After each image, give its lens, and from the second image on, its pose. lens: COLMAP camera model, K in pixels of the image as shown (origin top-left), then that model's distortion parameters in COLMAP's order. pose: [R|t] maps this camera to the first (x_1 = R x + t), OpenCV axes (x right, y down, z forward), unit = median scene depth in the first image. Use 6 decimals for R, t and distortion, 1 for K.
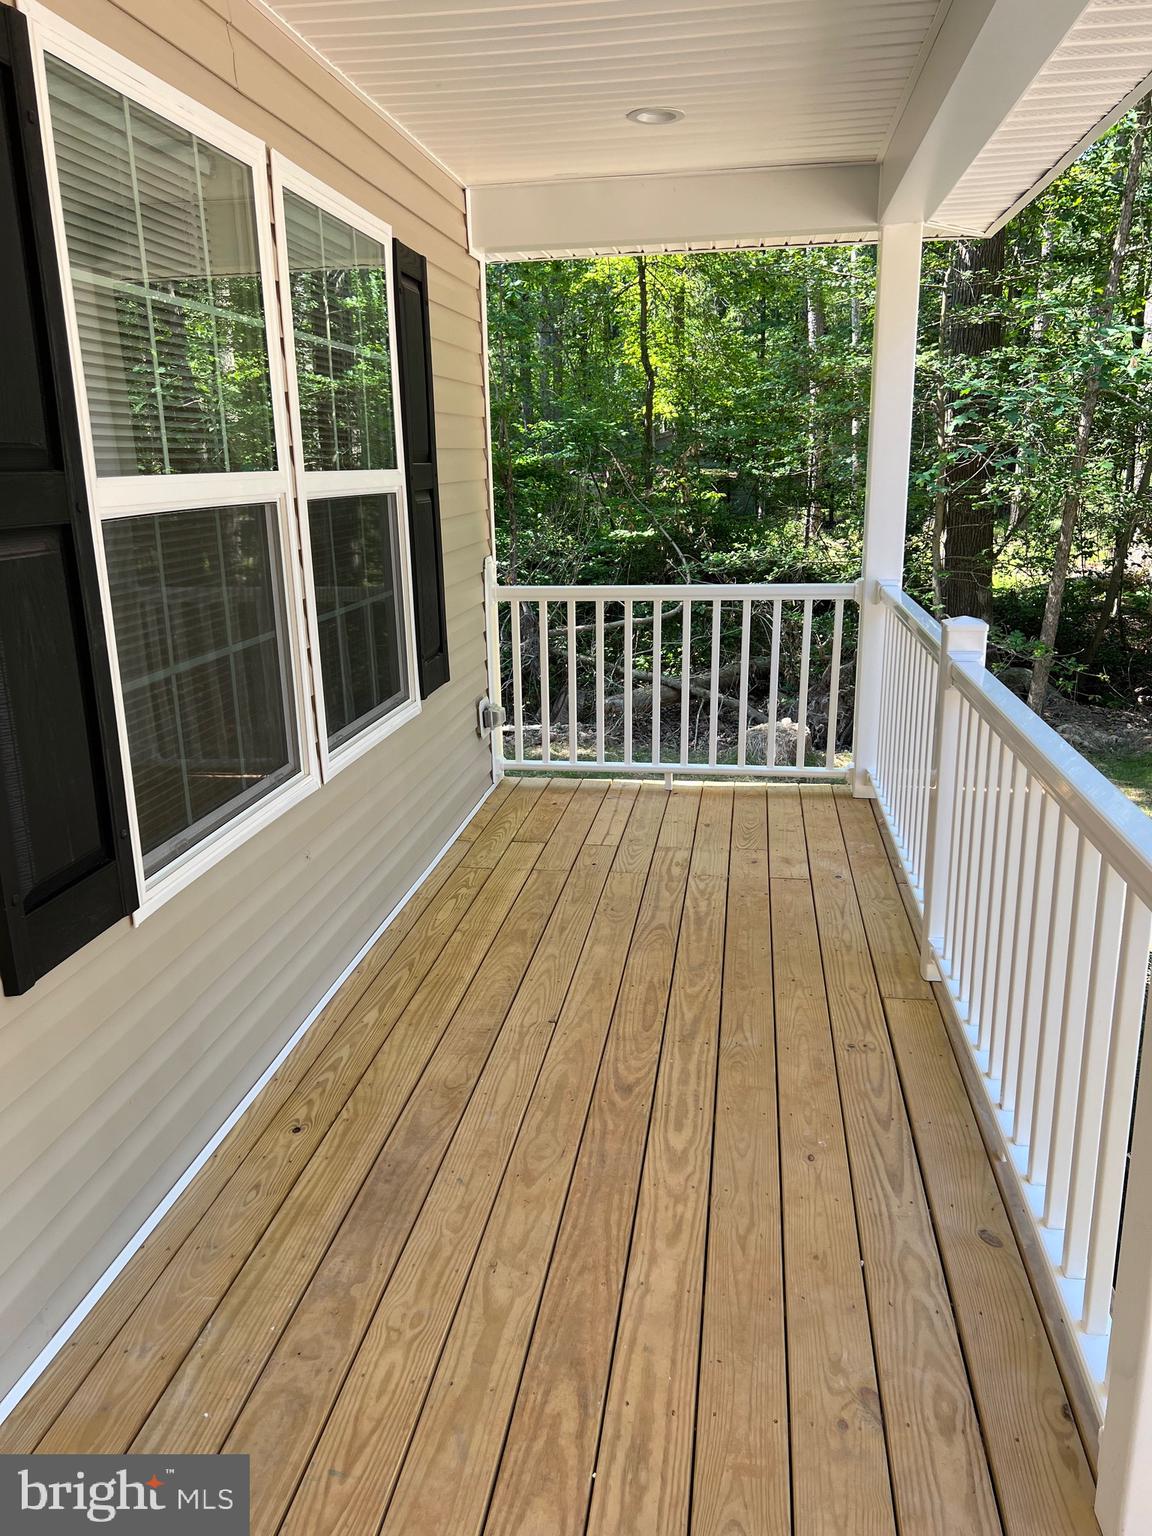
lens RADIAL K [[1151.2, 0, 559.9], [0, 1151.2, 771.9], [0, 0, 1]] dist [0.103412, -0.166524]
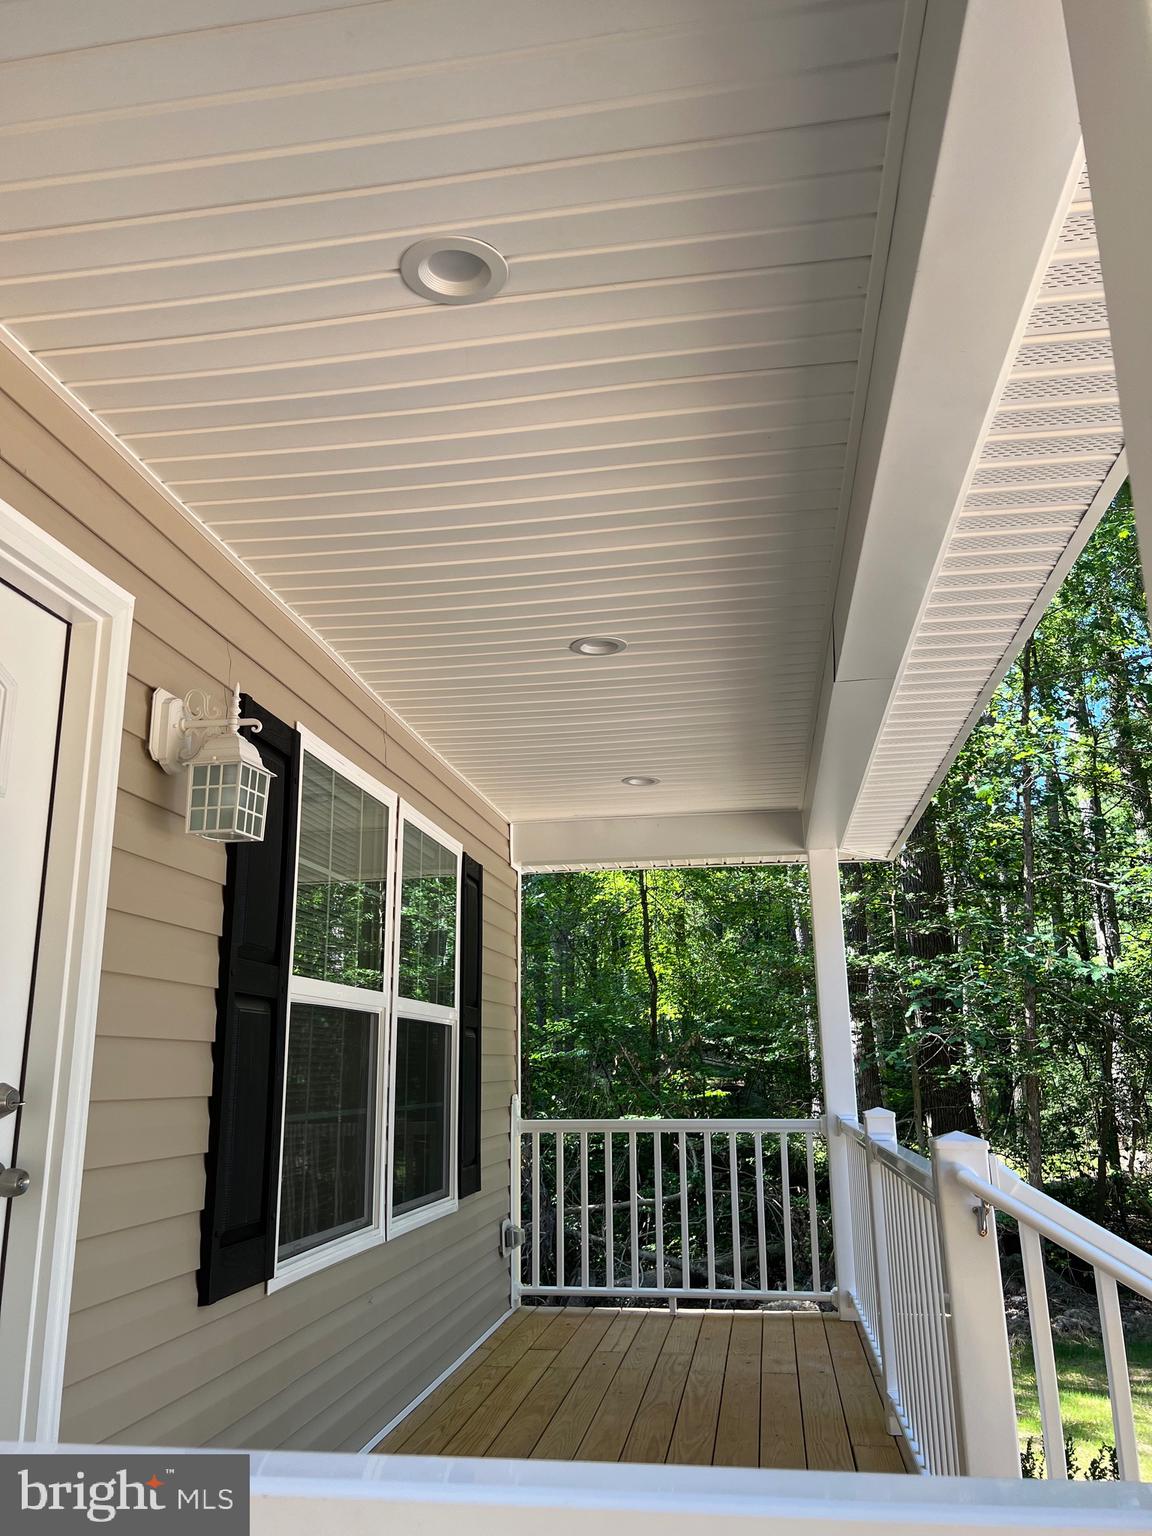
lens RADIAL K [[1156.7, 0, 576.0], [0, 1156.7, 768.0], [0, 0, 1]] dist [0.080256, -0.088796]
pose [[0.999954, 0.009088, 0.002928, -0.005994], [-0.006445, 0.868751, -0.495208, 0.145254], [-0.007044, 0.495166, 0.868770, -0.269919]]
